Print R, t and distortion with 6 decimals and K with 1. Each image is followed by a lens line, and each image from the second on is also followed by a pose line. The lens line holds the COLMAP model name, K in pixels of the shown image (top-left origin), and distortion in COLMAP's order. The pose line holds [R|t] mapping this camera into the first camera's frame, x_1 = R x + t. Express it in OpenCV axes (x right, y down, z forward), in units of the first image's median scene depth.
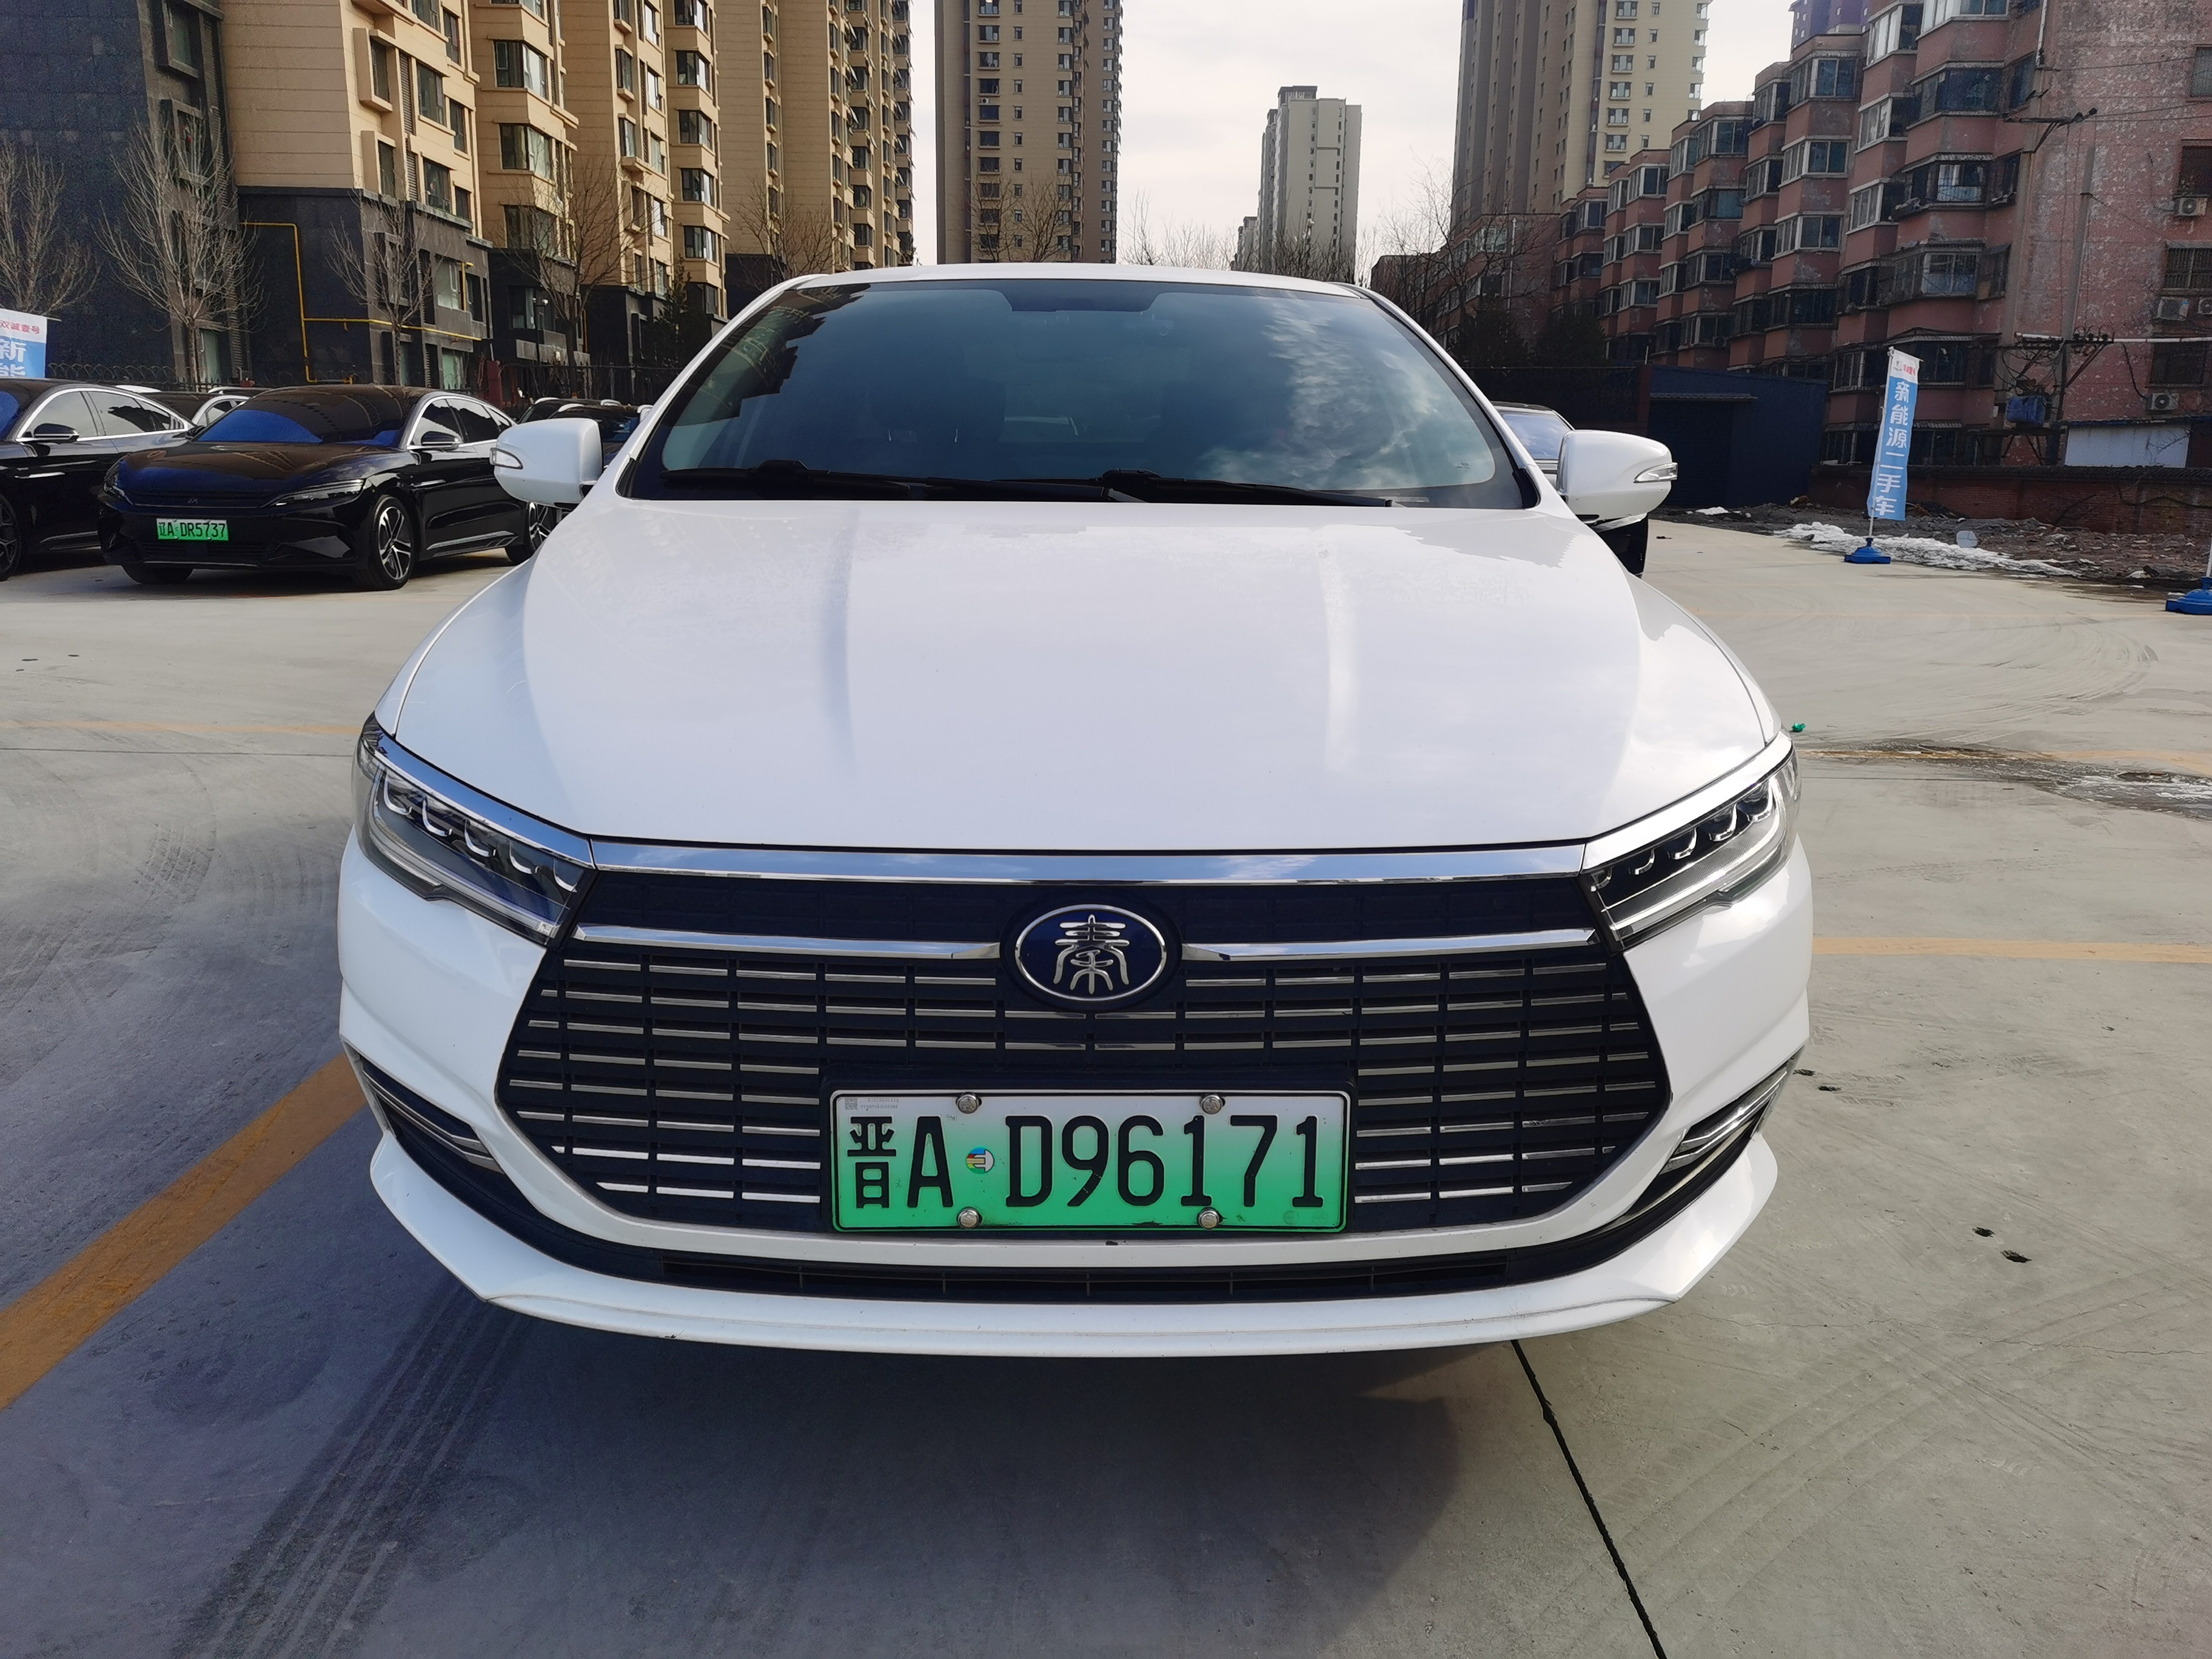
lens RADIAL K [[1716.2, 0, 1113.7], [0, 1716.2, 821.5], [0, 0, 1]] dist [0.052147, -0.042824]
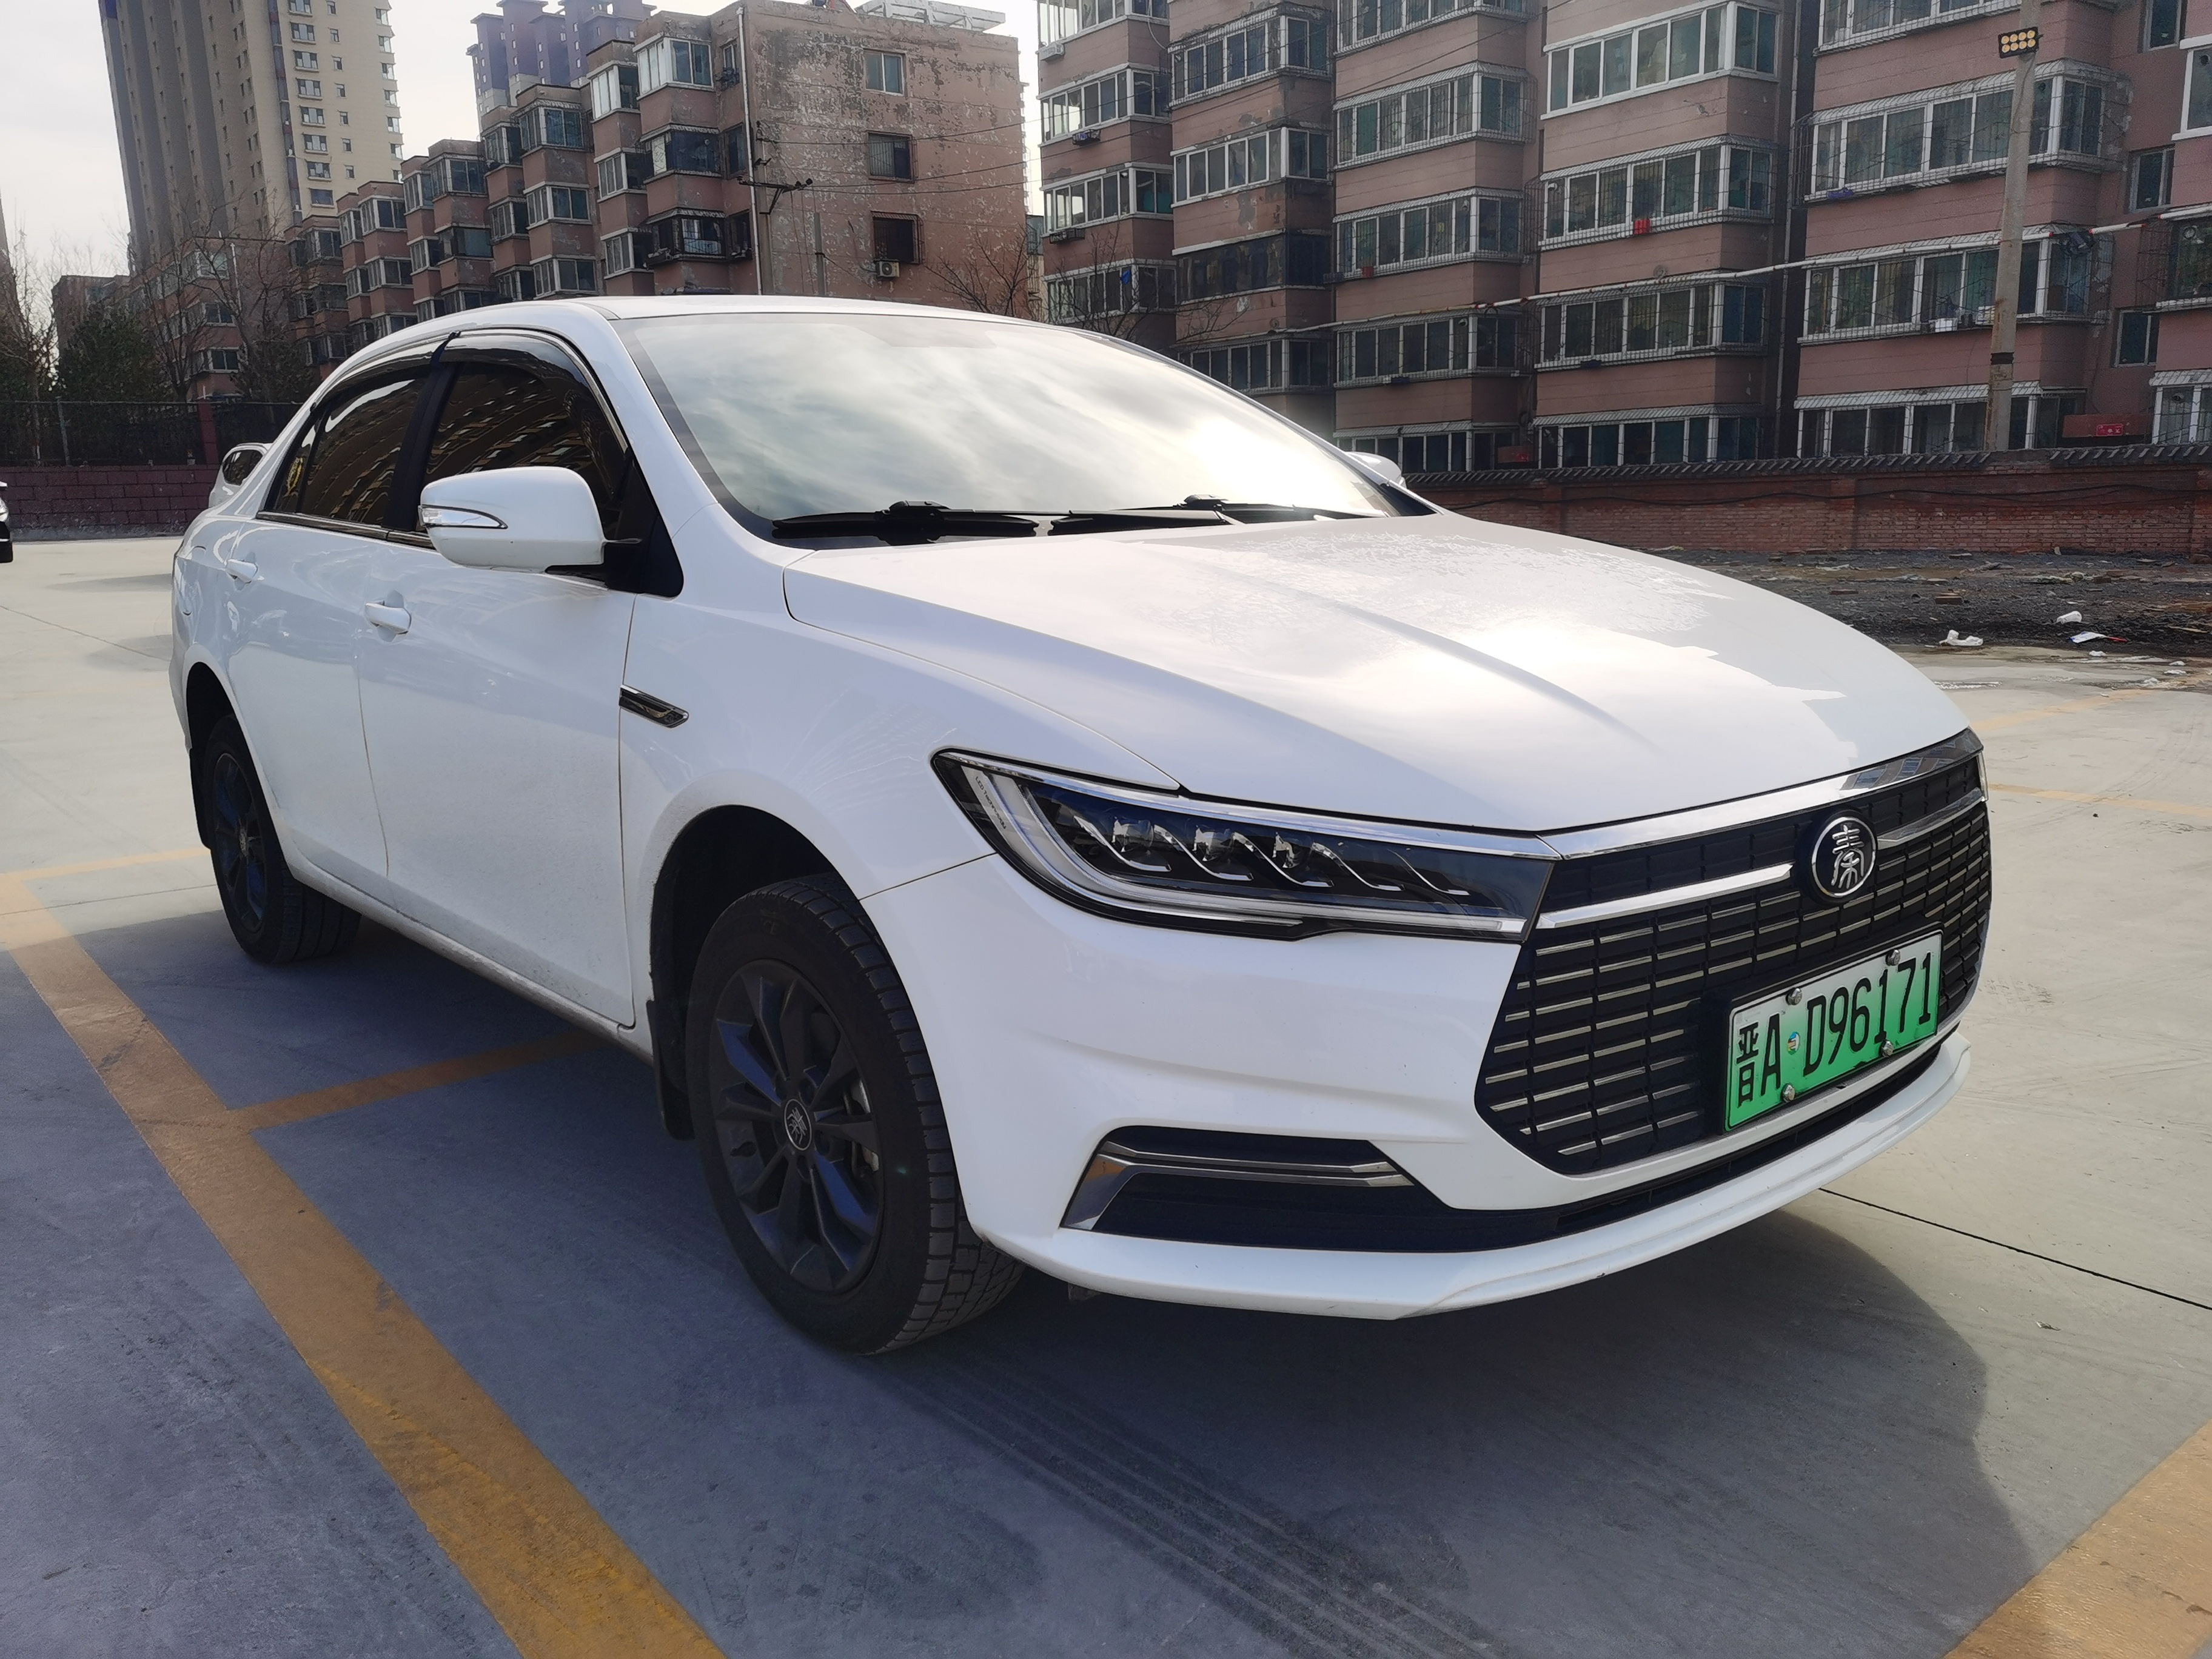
lens RADIAL K [[1716.2, 0, 1113.7], [0, 1716.2, 821.5], [0, 0, 1]] dist [0.052147, -0.042824]
pose [[0.782640, -0.153910, 0.603146, -1.085291], [0.165957, 0.985471, 0.036127, -0.076302], [-0.599944, 0.071822, 0.796812, 0.277853]]
